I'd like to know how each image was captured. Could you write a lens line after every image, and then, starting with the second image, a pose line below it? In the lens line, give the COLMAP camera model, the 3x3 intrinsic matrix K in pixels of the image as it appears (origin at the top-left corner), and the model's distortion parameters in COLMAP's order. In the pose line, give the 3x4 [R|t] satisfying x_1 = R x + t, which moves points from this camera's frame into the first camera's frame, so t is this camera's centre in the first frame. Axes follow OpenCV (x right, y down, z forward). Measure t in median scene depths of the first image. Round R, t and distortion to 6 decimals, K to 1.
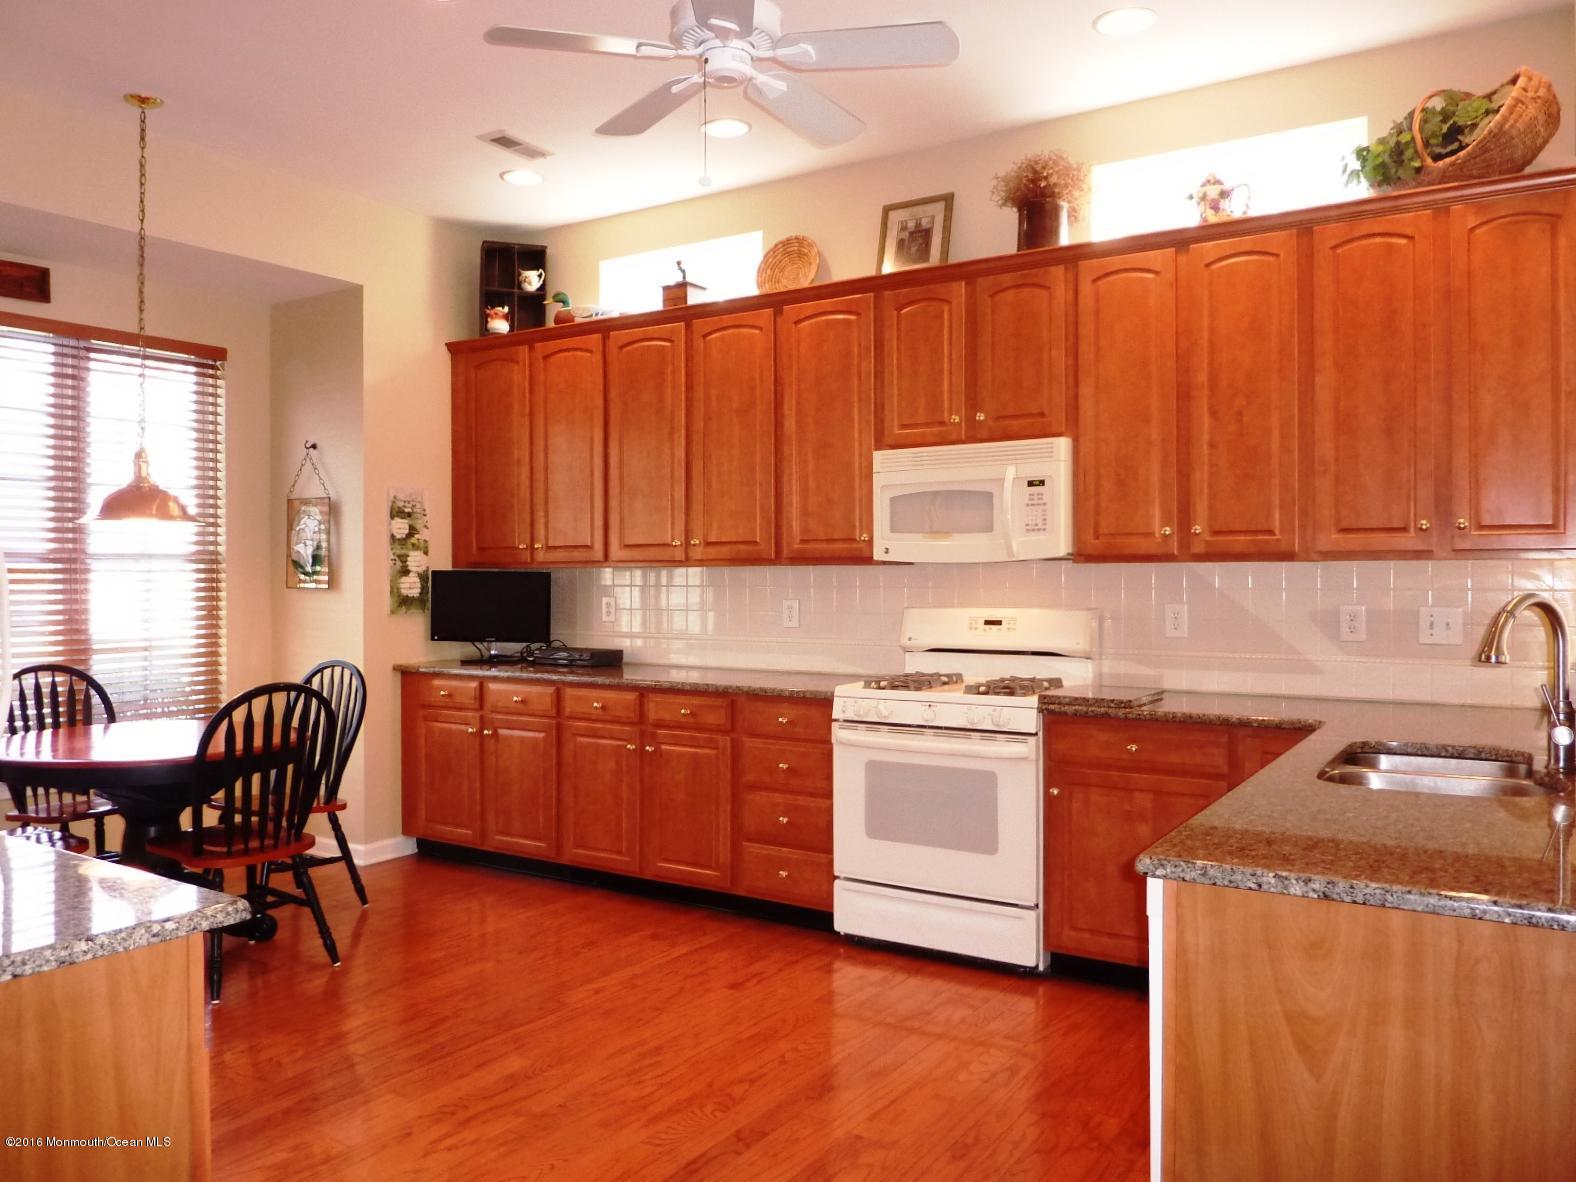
lens RADIAL K [[1167.5, 0, 813.7], [0, 1167.5, 589.5], [0, 0, 1]] dist [-0.013673, -0.025550]
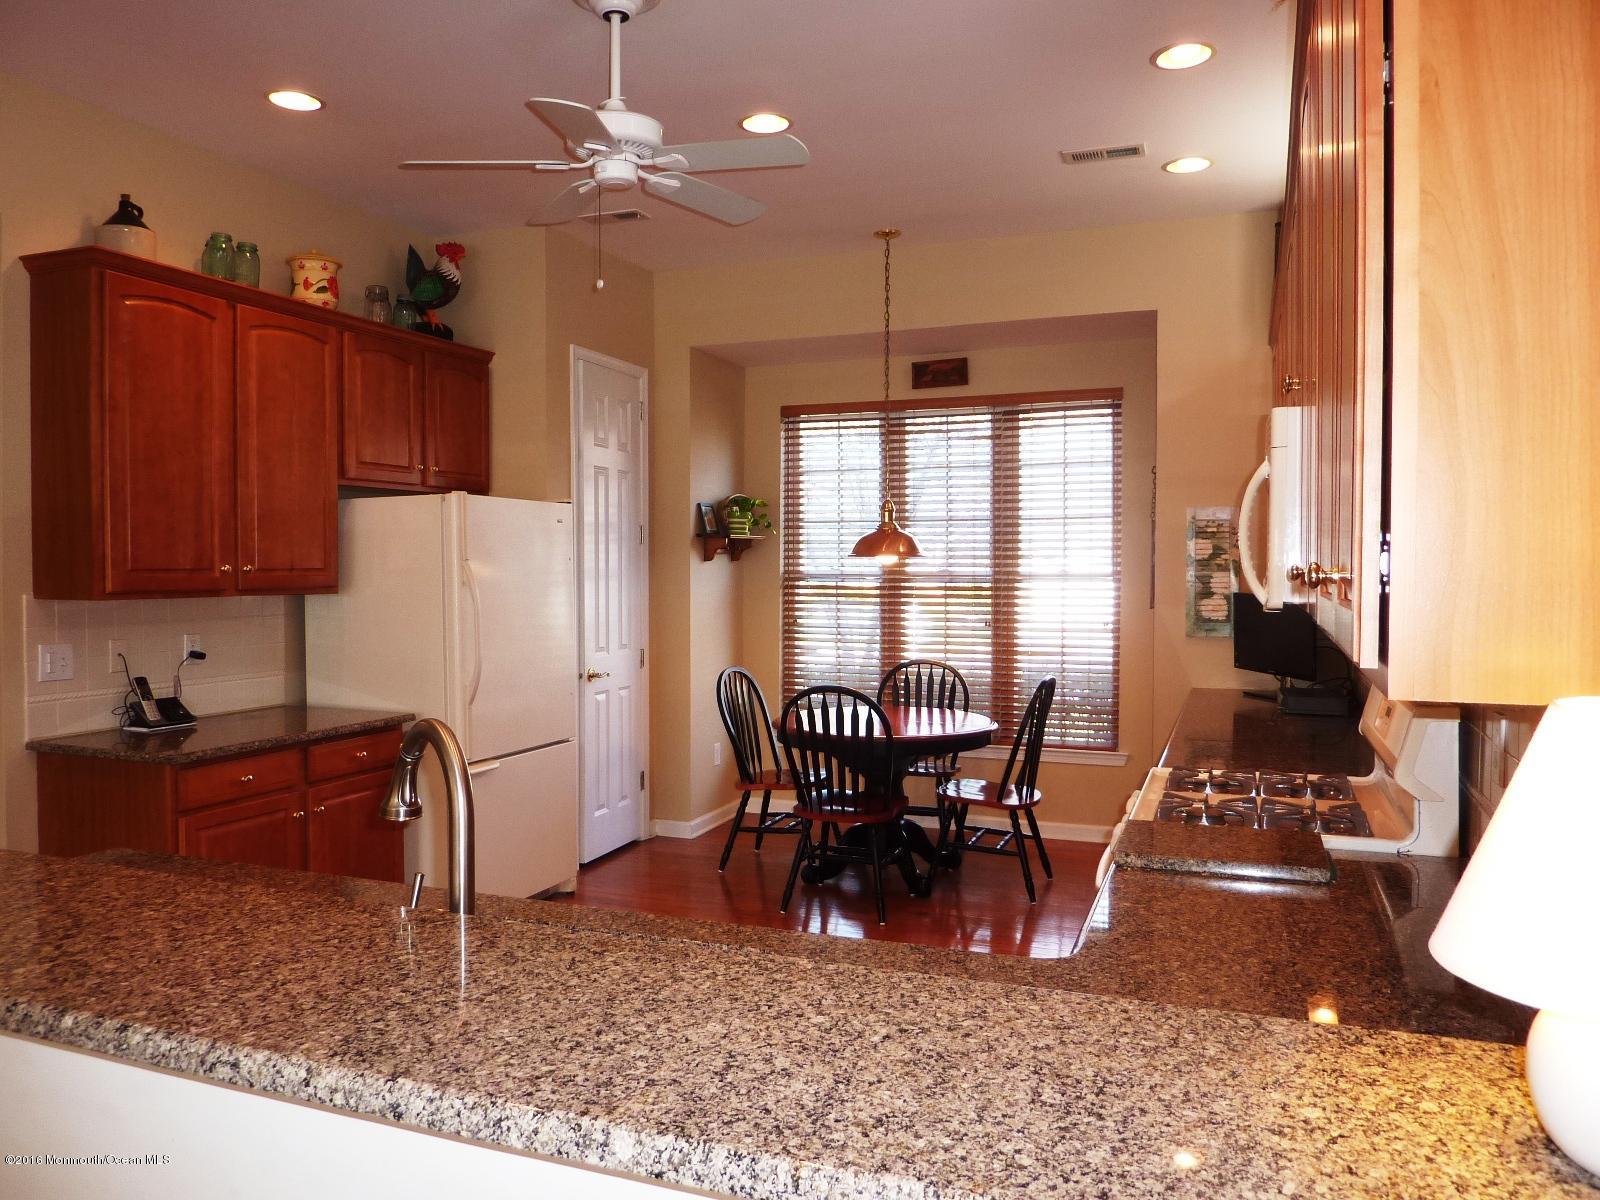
lens RADIAL K [[1185.3, 0, 798.5], [0, 1185.3, 597.4], [0, 0, 1]] dist [-0.013673, -0.025550]
pose [[0.188148, 0.027370, -0.981759, 0.667945], [-0.009105, 0.999617, 0.026123, -0.042392], [0.982099, 0.004024, 0.188325, 0.587609]]
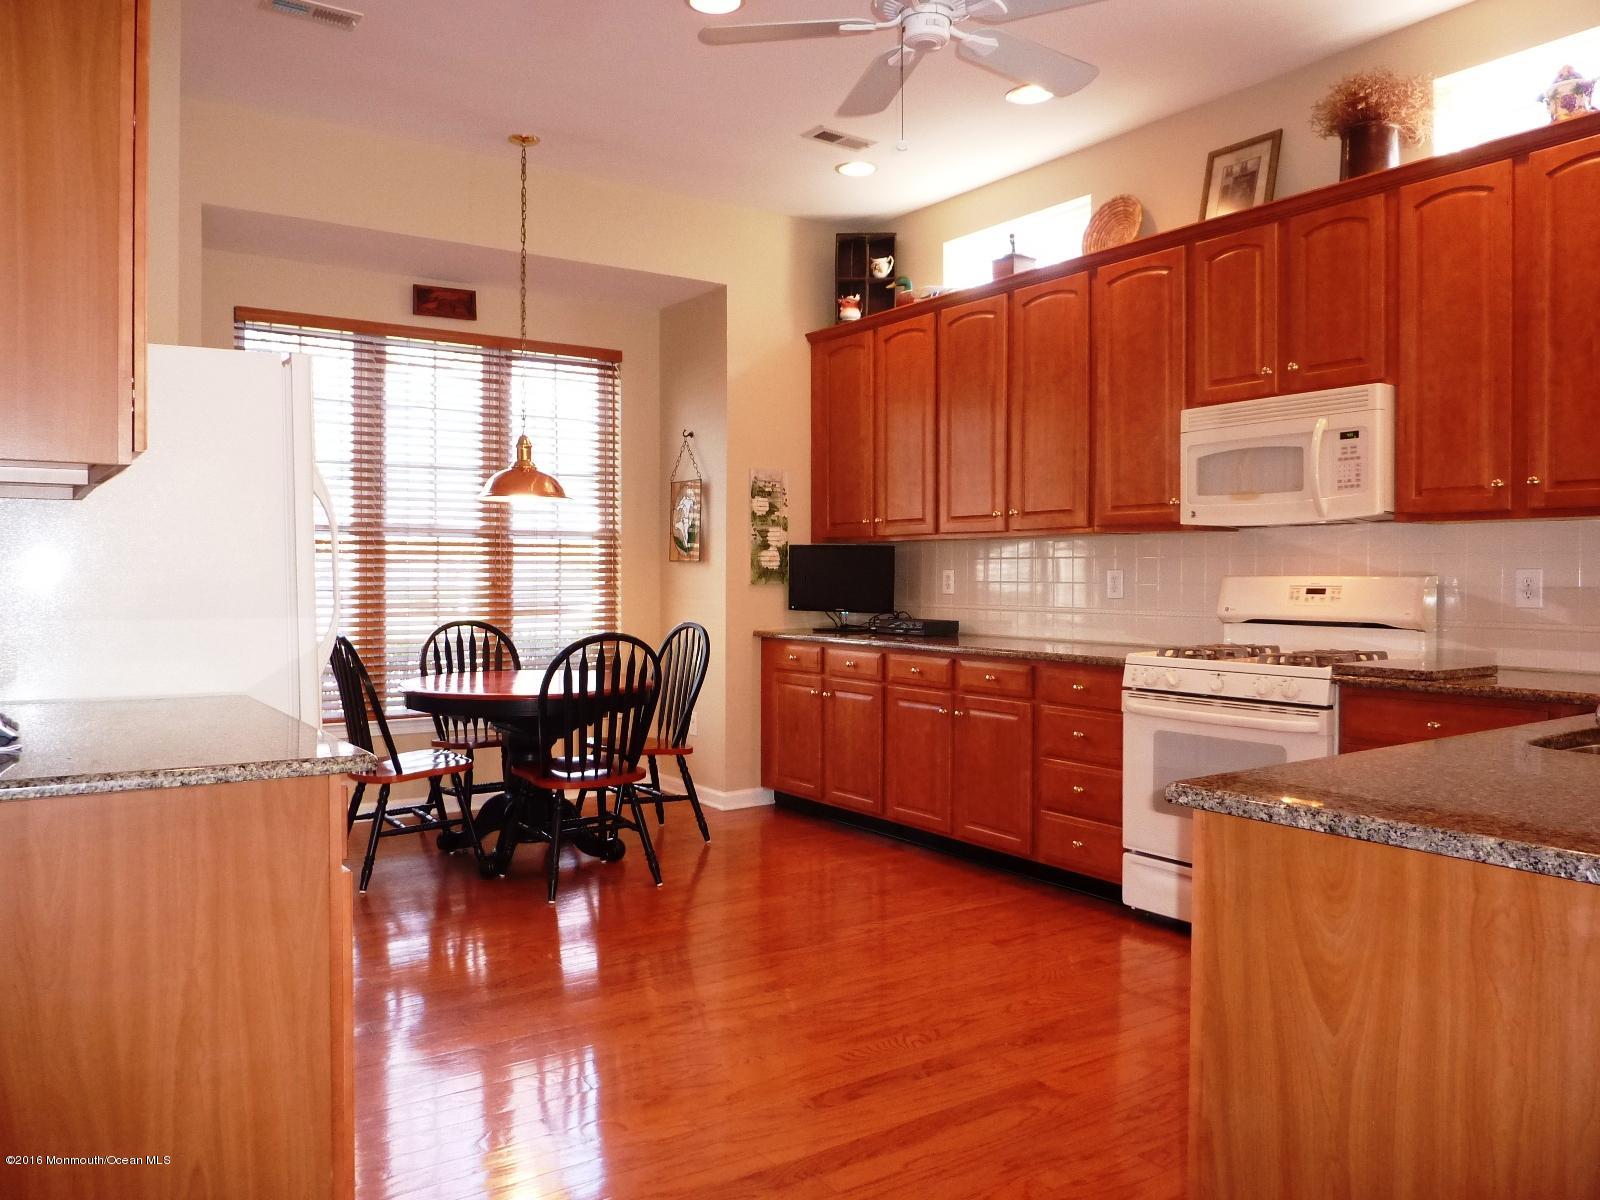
lens RADIAL K [[1185.3, 0, 835.0], [0, 1185.3, 598.5], [0, 0, 1]] dist [-0.013673, -0.025550]
pose [[0.927704, 0.009452, -0.373197, 0.150204], [-0.005750, 0.999923, 0.011032, 0.025851], [0.373272, -0.008088, 0.927687, -0.003748]]
